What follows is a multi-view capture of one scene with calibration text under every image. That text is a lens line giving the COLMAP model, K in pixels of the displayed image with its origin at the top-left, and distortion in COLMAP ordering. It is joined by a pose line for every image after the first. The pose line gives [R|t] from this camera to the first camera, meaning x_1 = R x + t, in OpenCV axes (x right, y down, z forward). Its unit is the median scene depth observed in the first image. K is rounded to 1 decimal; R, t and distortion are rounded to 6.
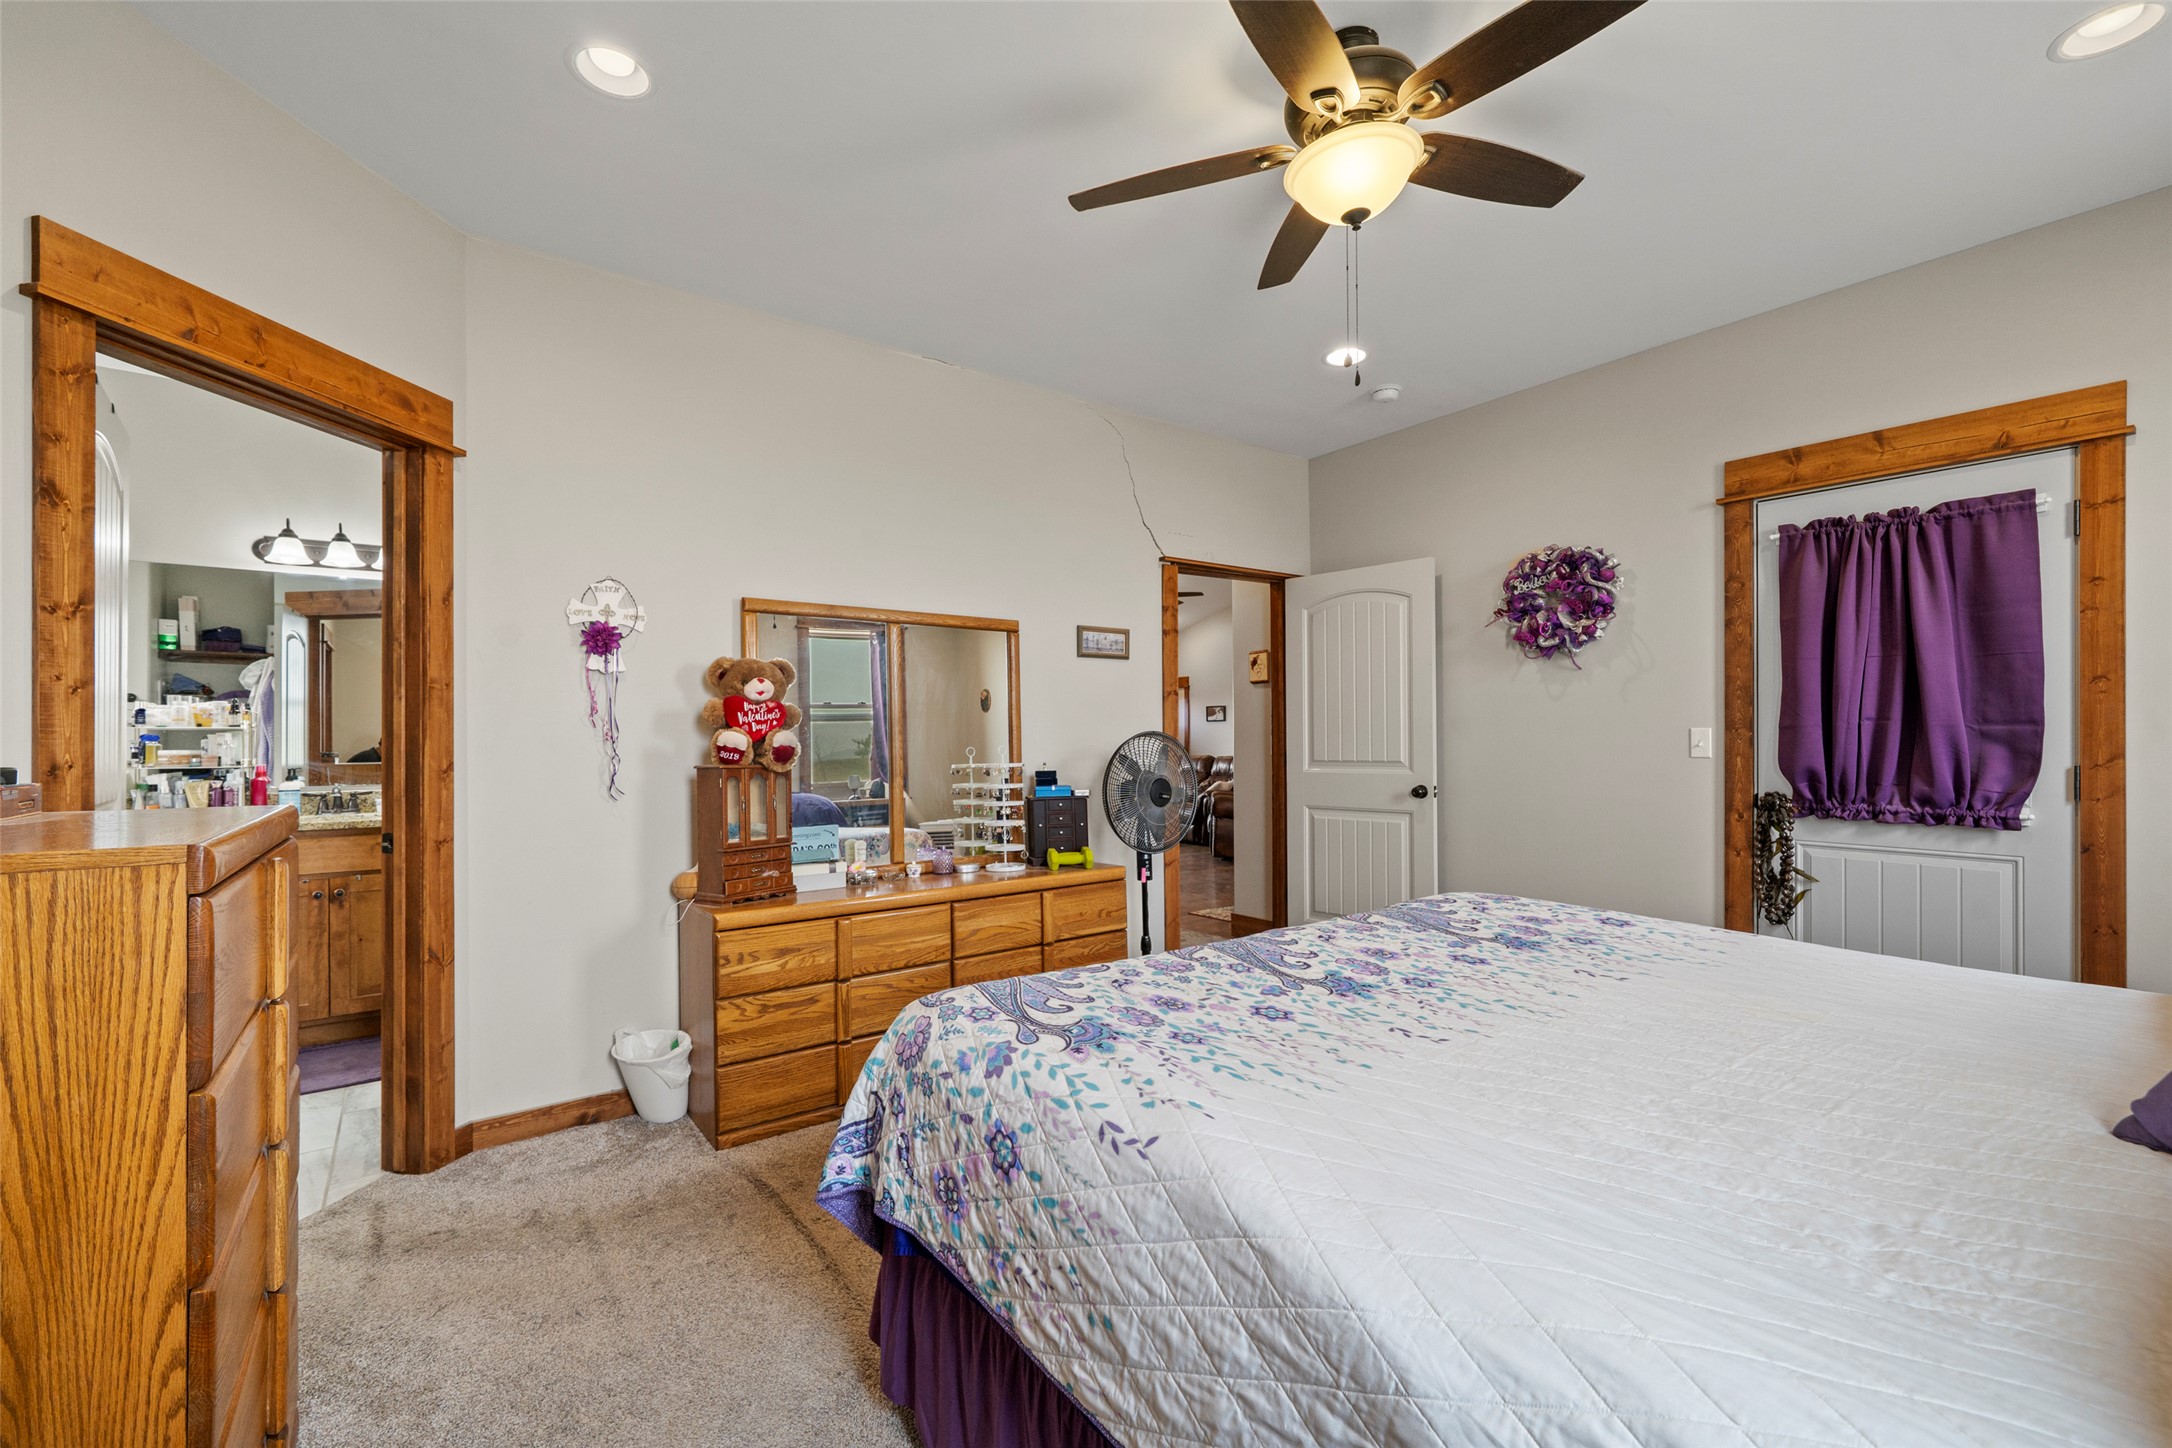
lens RADIAL K [[874.9, 0, 1125.3], [0, 874.9, 733.1], [0, 0, 1]] dist [-0.031164, 0.000061]
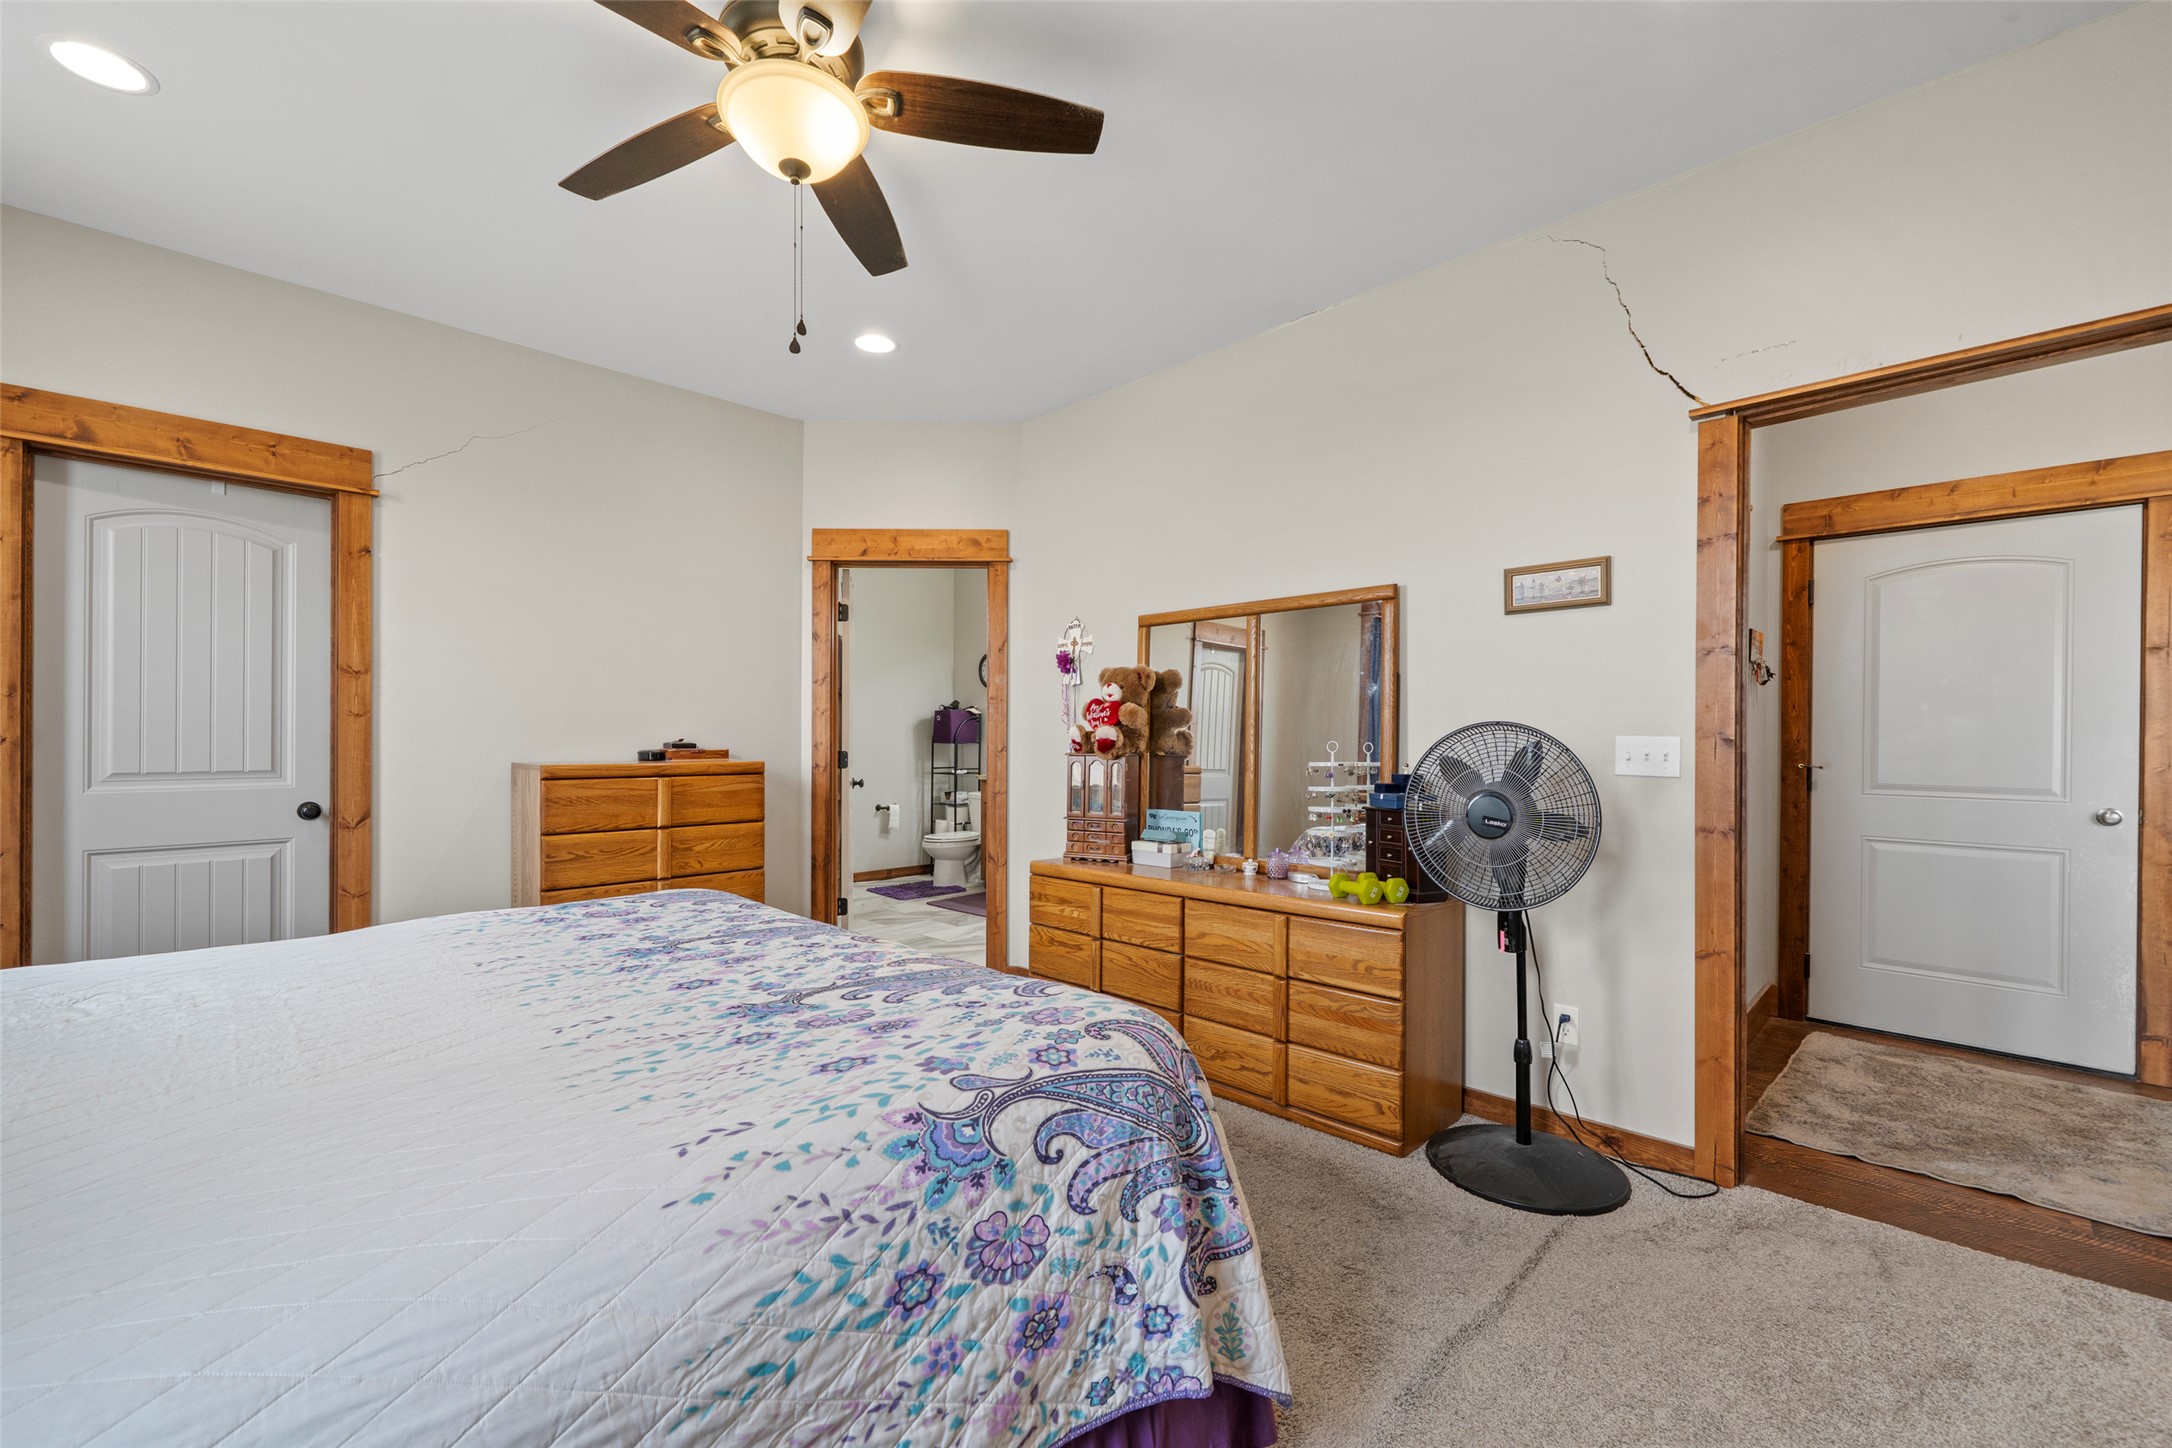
lens RADIAL K [[874.9, 0, 1125.3], [0, 874.9, 733.1], [0, 0, 1]] dist [-0.031164, 0.000061]
pose [[0.147759, 0.007432, -0.988995, 1.136618], [0.008518, 0.999925, 0.008787, -0.005061], [0.988987, -0.009722, 0.147685, 1.168761]]
